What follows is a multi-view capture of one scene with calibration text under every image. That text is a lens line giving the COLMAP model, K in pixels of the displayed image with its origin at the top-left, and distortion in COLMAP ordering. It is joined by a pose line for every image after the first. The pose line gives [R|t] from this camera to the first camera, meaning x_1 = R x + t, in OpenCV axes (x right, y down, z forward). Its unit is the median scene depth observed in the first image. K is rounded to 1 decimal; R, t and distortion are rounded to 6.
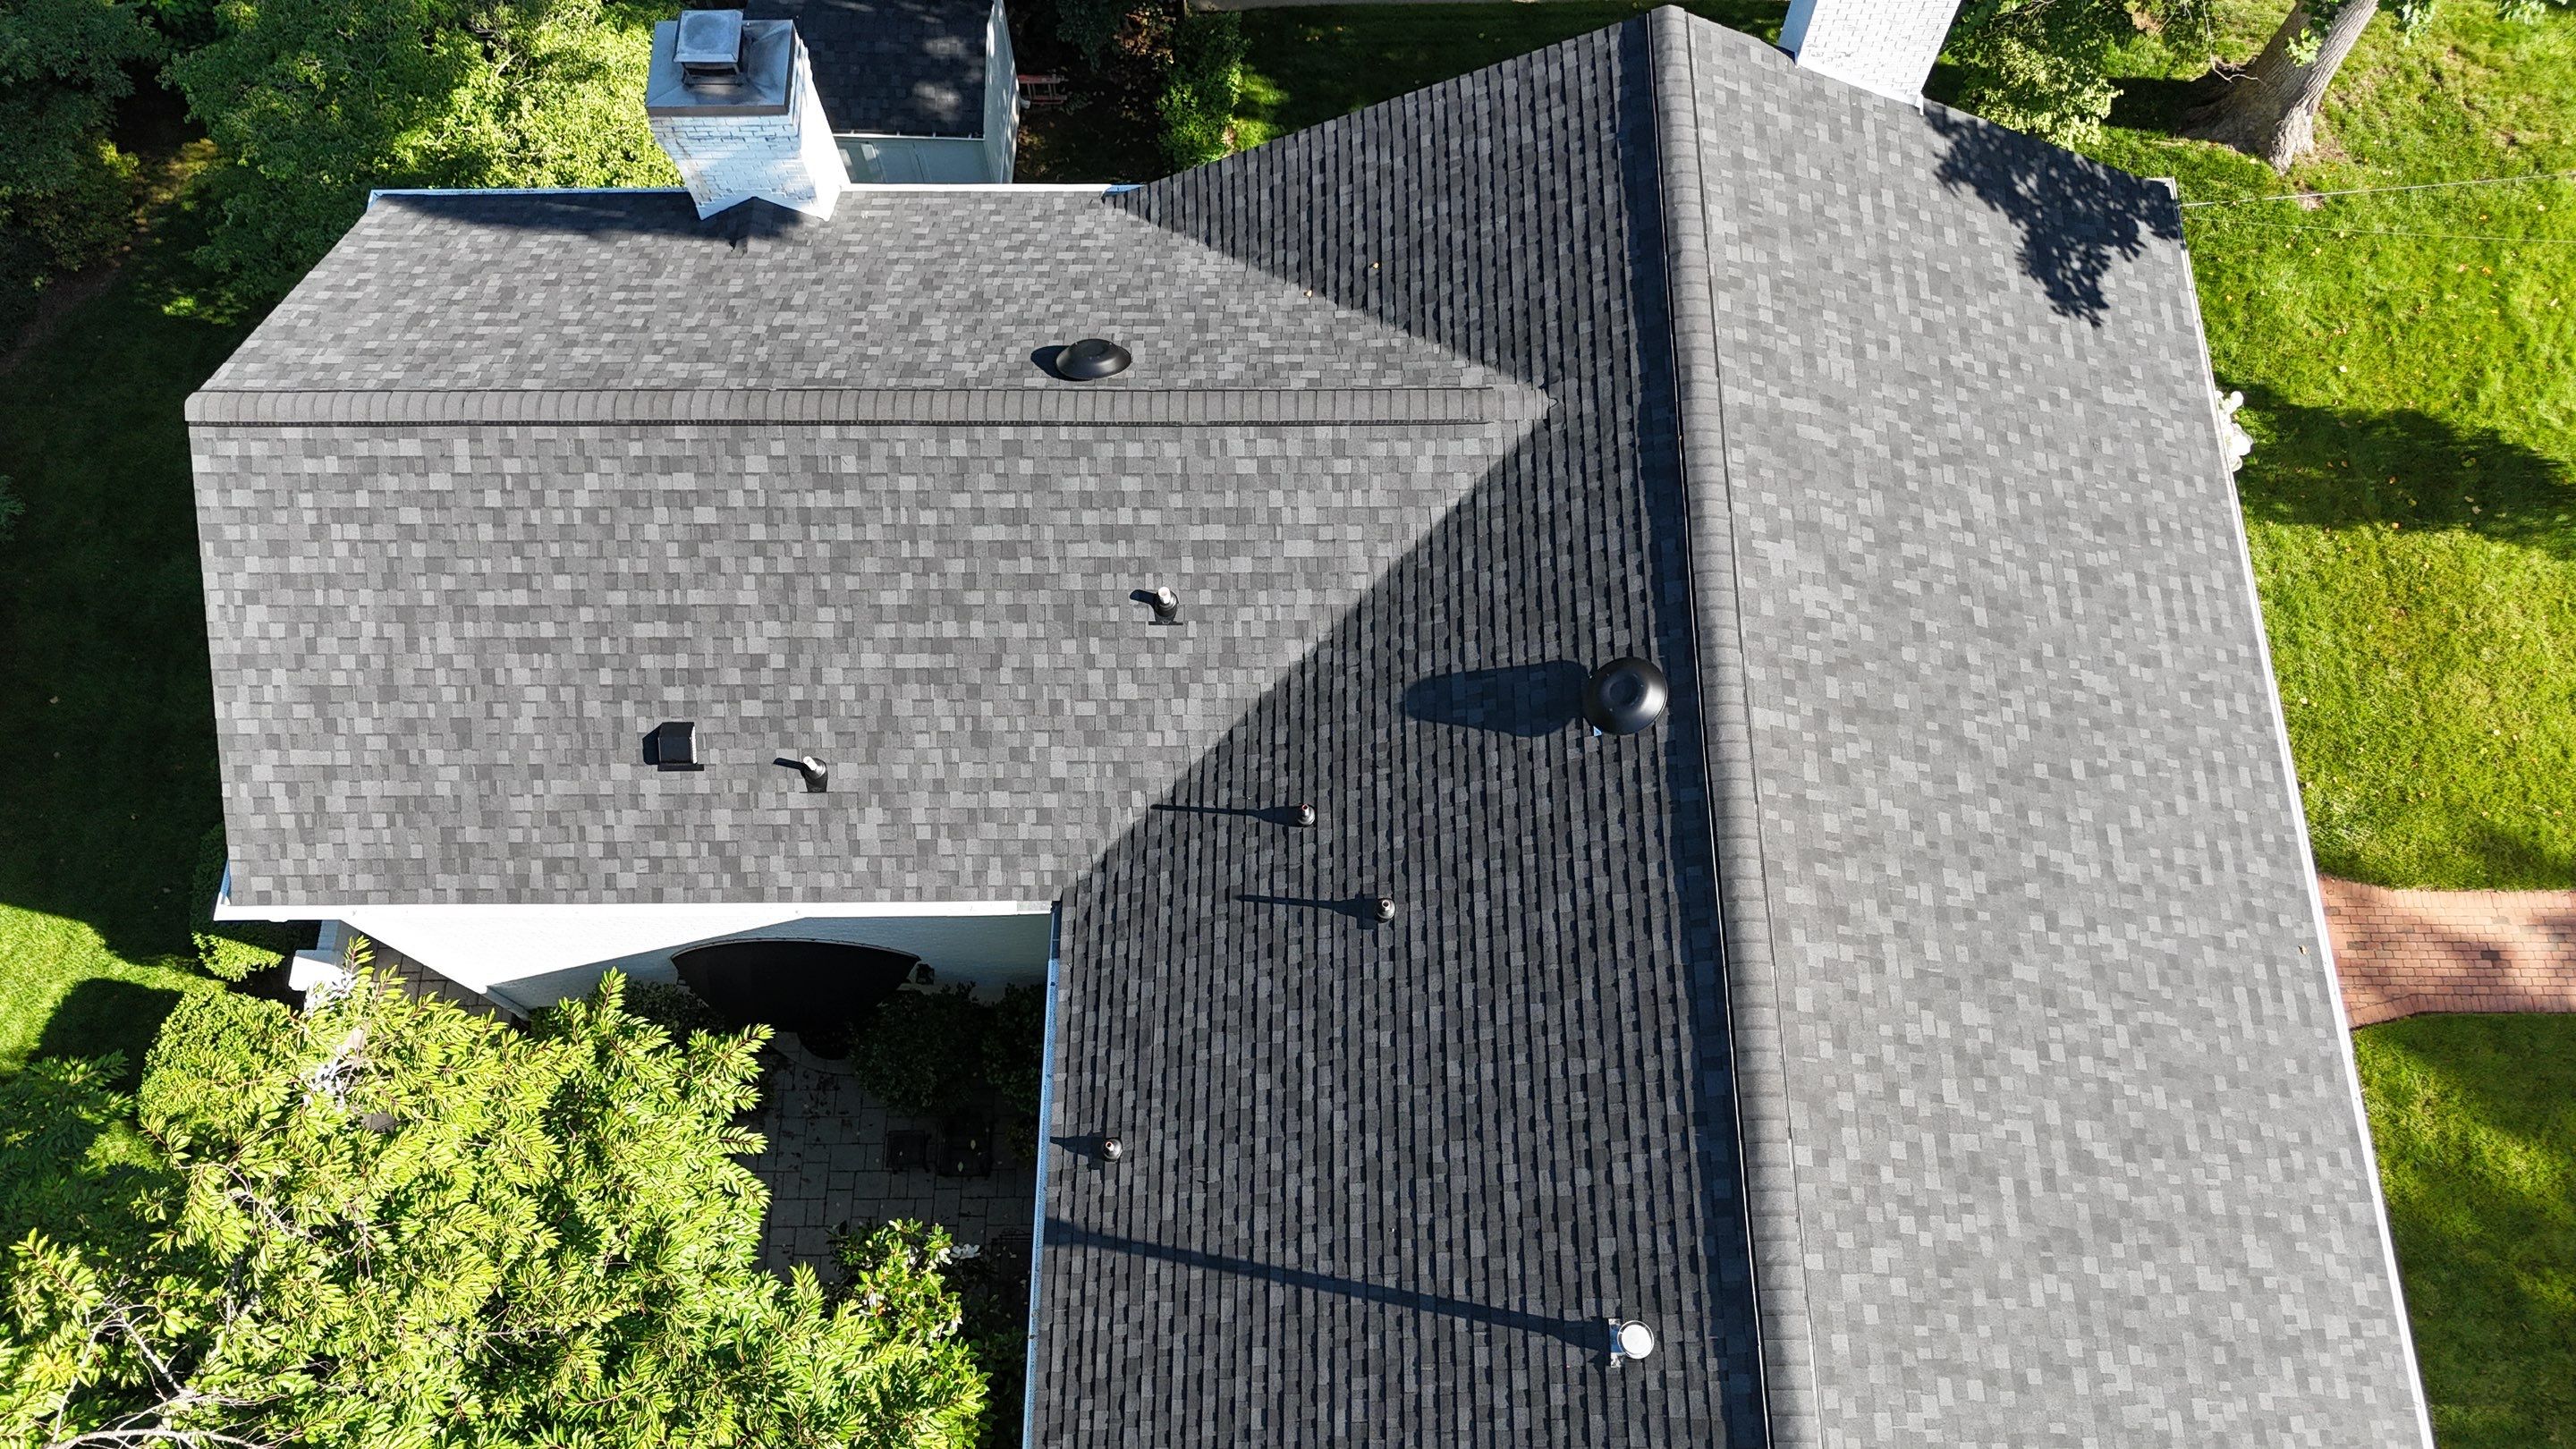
lens RADIAL K [[1884.9, 0, 1288.0], [0, 1884.9, 724.5], [0, 0, 1]] dist [0.008544, -0.001092]
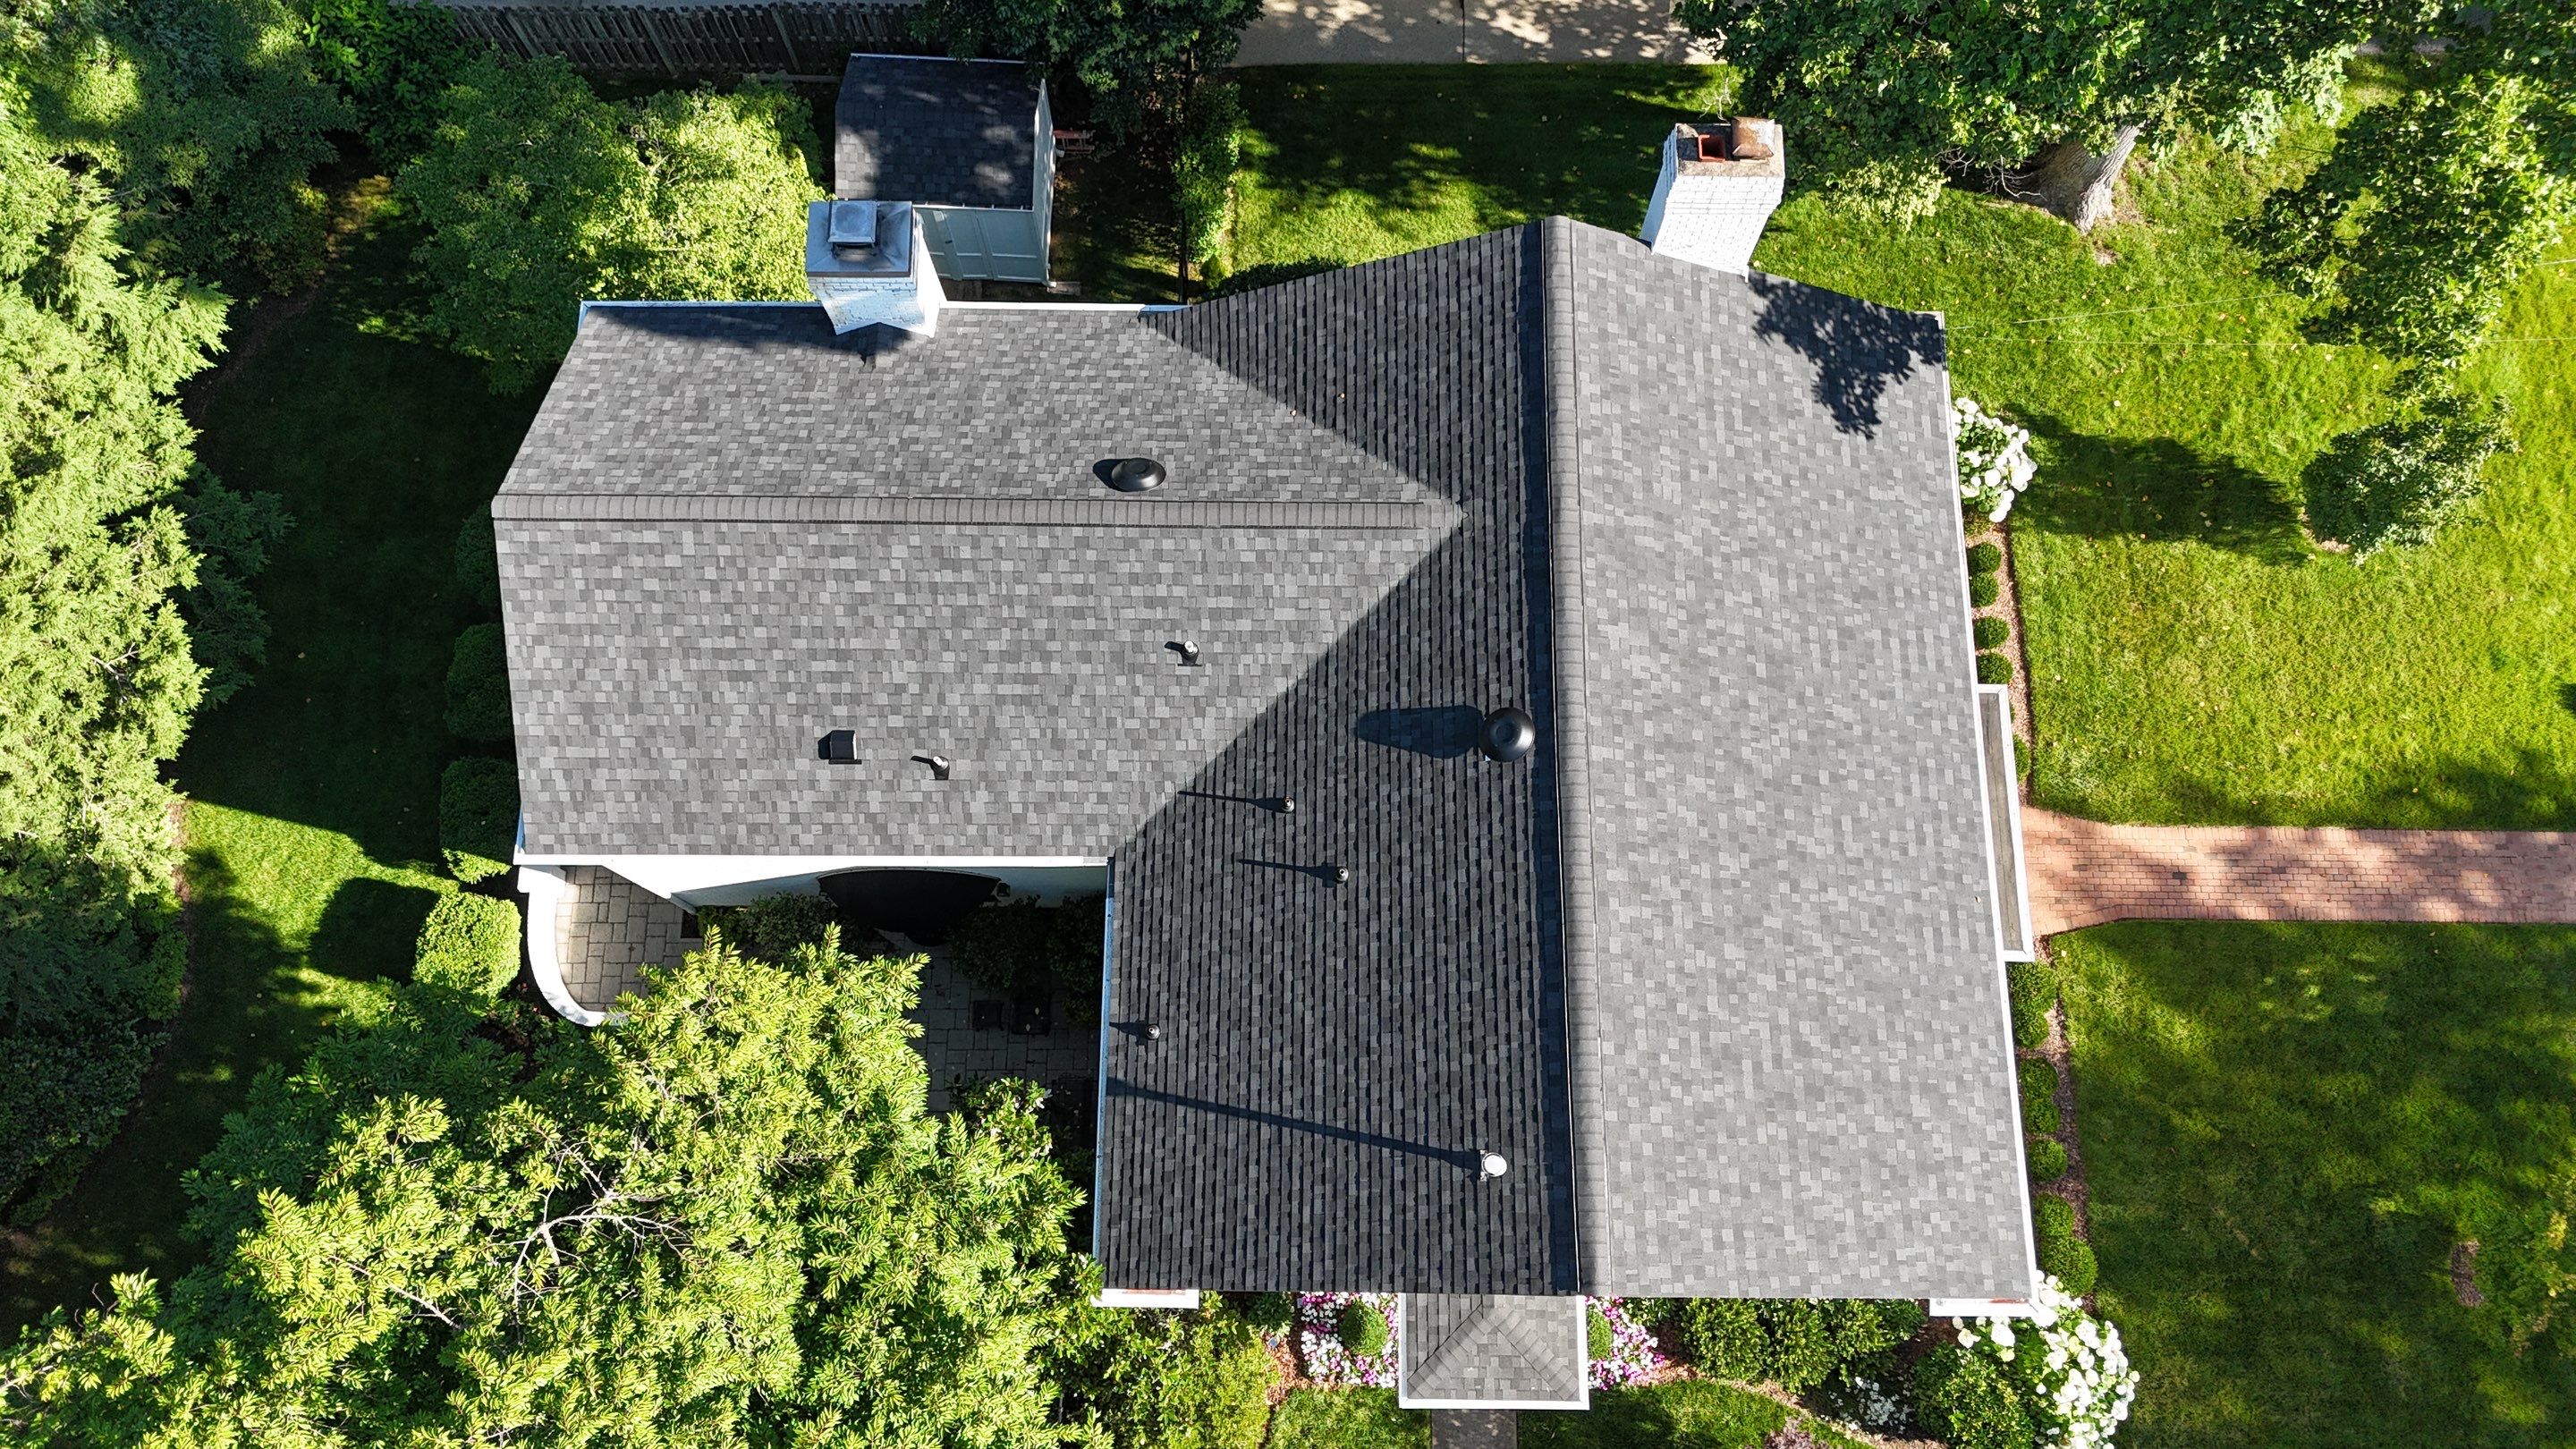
lens RADIAL K [[1884.9, 0, 1288.0], [0, 1884.9, 724.5], [0, 0, 1]] dist [0.008544, -0.001092]
pose [[0.999908, 0.008092, 0.010921, -0.006315], [-0.009165, 0.994739, 0.102034, -0.154084], [-0.010038, -0.102125, 0.994721, -0.409288]]
